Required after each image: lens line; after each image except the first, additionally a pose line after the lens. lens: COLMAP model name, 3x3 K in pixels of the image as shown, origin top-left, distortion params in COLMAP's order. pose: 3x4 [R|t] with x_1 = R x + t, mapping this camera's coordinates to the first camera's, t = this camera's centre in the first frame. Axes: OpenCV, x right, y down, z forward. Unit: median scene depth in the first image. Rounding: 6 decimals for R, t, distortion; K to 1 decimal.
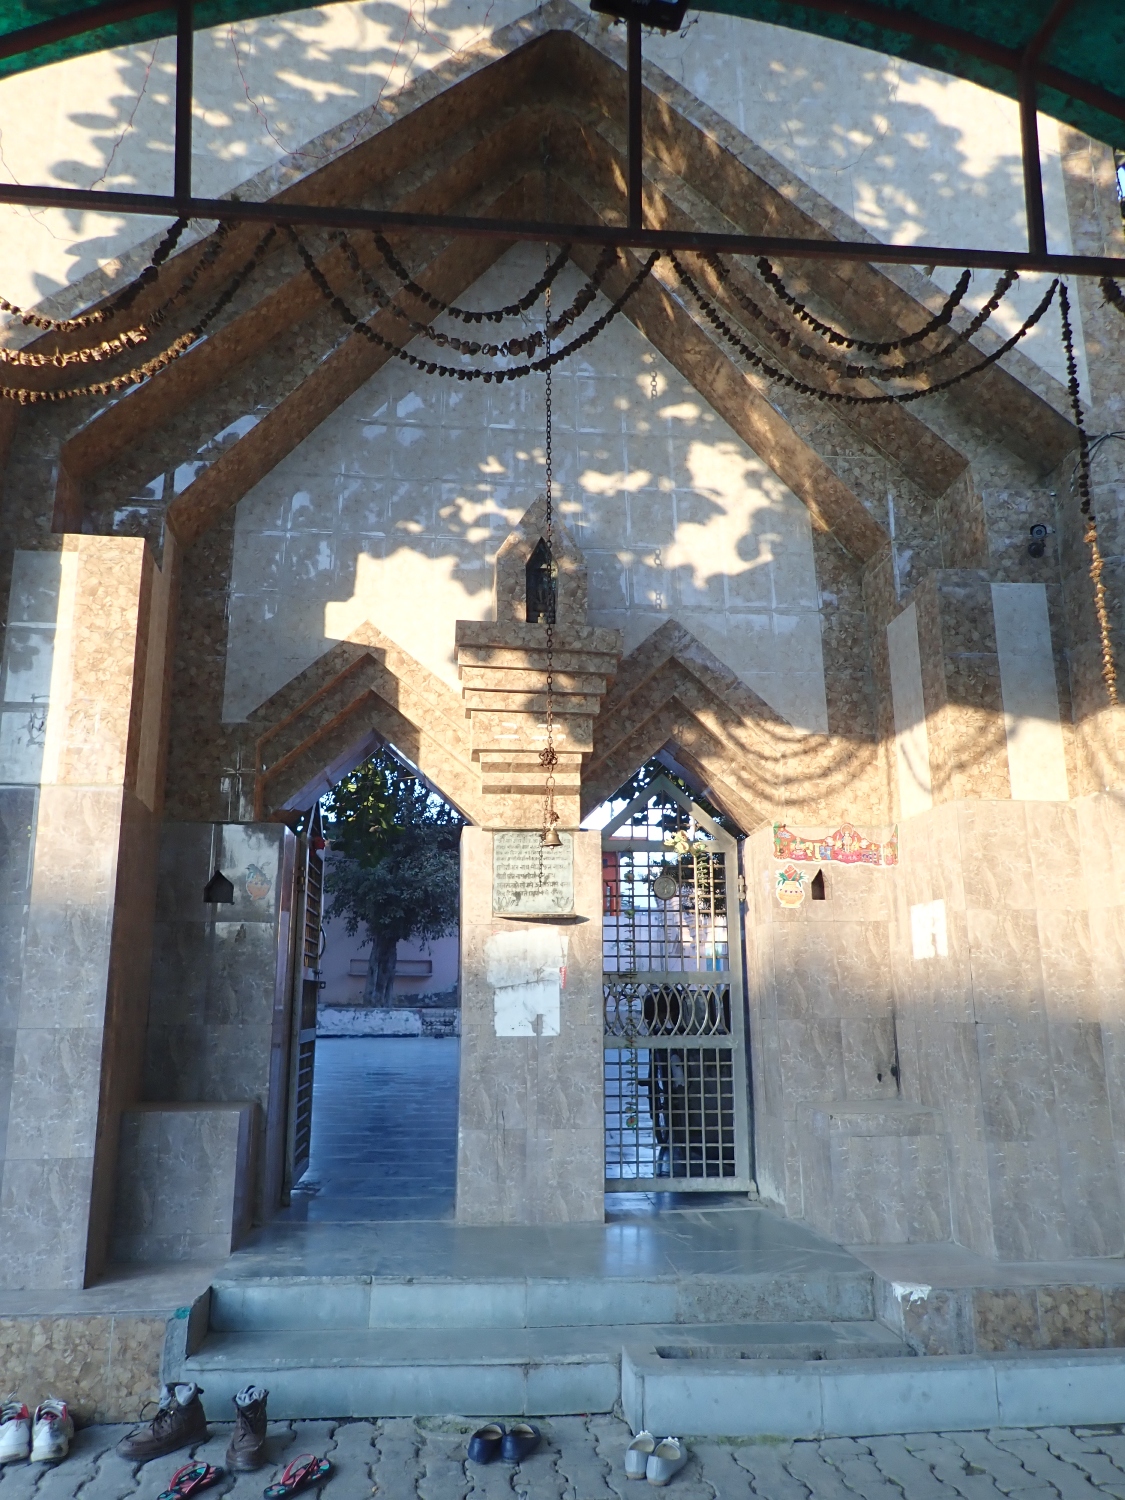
lens RADIAL K [[1099.1, 0, 566.3], [0, 1099.1, 747.8], [0, 0, 1]] dist [0.002625, 0.000147]
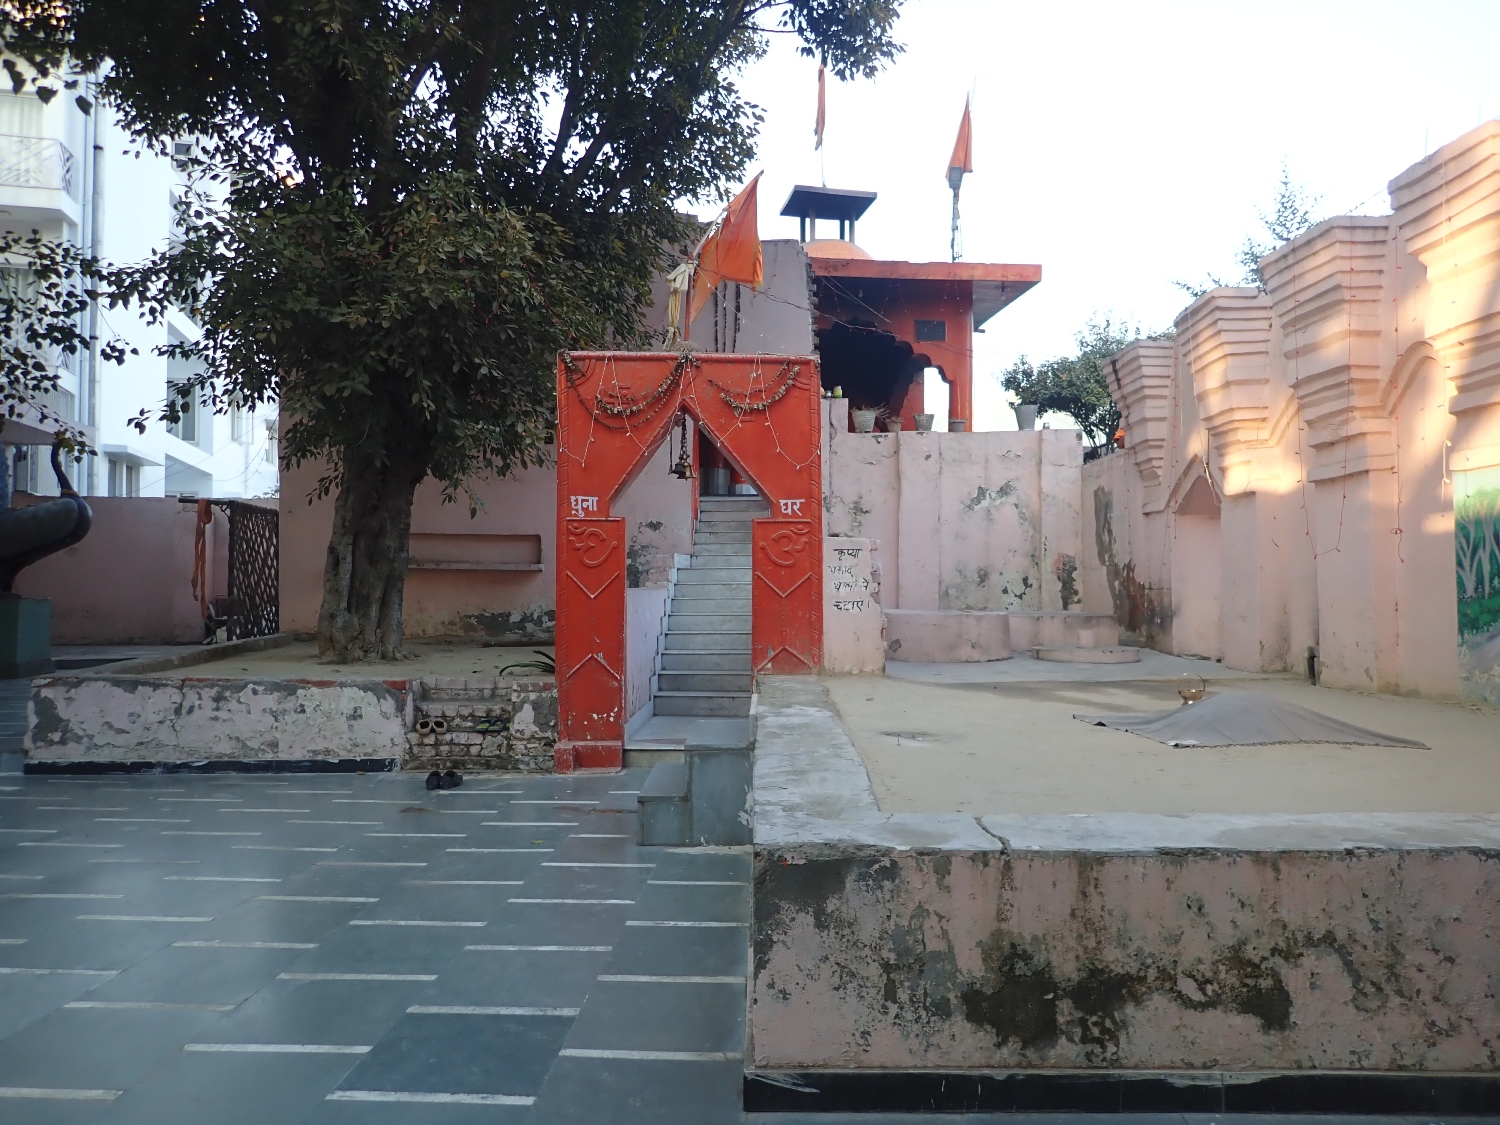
lens RADIAL K [[1099.1, 0, 748.3], [0, 1099.1, 563.1], [0, 0, 1]] dist [0.002625, 0.000147]
pose [[0.997057, 0.007503, -0.076295, -0.011162], [0.008121, 0.979263, 0.202429, 0.129794], [0.076232, -0.202453, 0.976320, 0.644021]]
